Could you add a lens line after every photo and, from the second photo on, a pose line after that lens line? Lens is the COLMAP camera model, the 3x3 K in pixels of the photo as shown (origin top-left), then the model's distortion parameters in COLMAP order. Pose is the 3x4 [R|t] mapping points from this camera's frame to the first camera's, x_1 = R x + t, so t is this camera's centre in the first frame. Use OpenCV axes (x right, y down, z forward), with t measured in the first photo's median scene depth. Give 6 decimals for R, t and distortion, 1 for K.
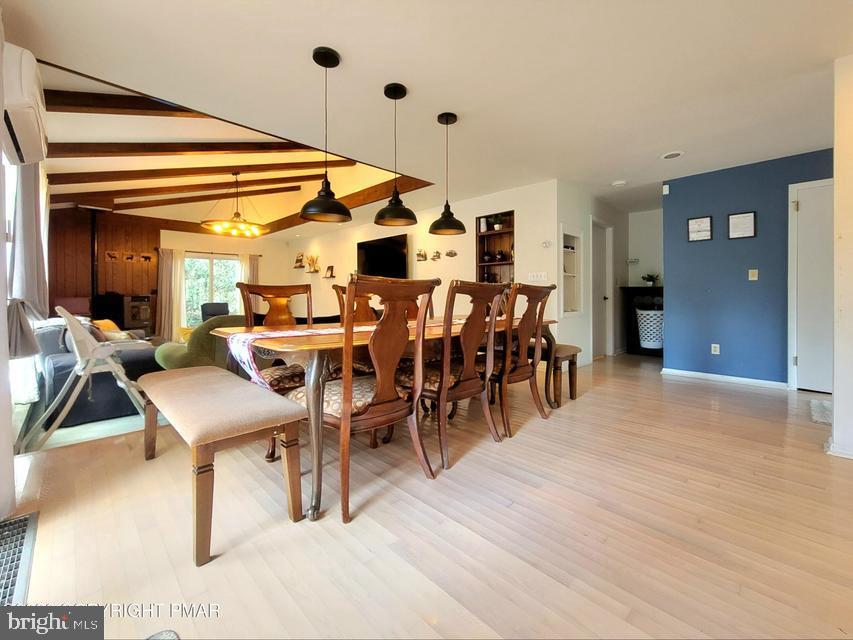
lens RADIAL K [[353.2, 0, 432.3], [0, 353.2, 292.4], [0, 0, 1]] dist [-0.004612, 0.001144]
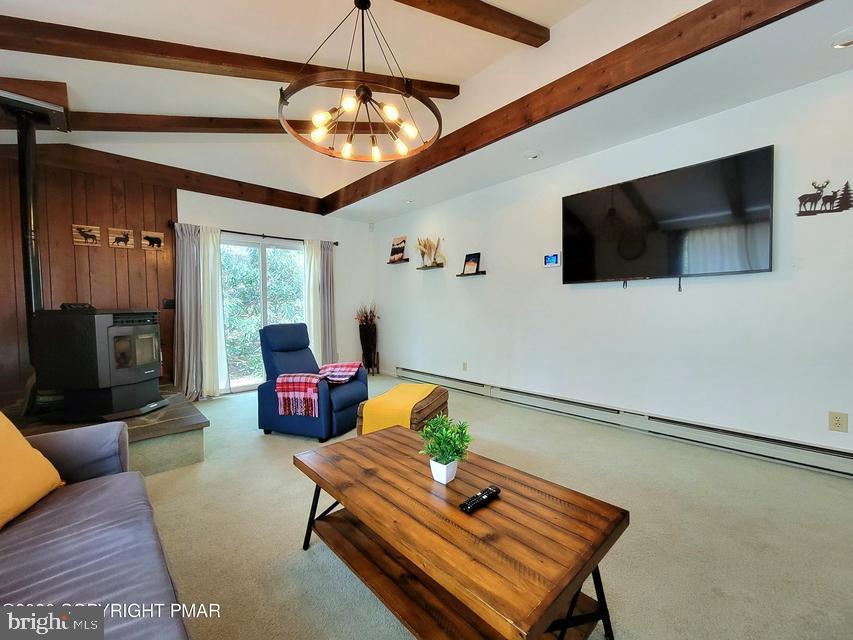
lens RADIAL K [[353.2, 0, 427.5], [0, 353.2, 317.1], [0, 0, 1]] dist [-0.004612, 0.001144]
pose [[0.997990, -0.008249, -0.062829, -0.379257], [0.010482, 0.999322, 0.035281, 0.005511], [0.062496, -0.035869, 0.997400, 0.512224]]
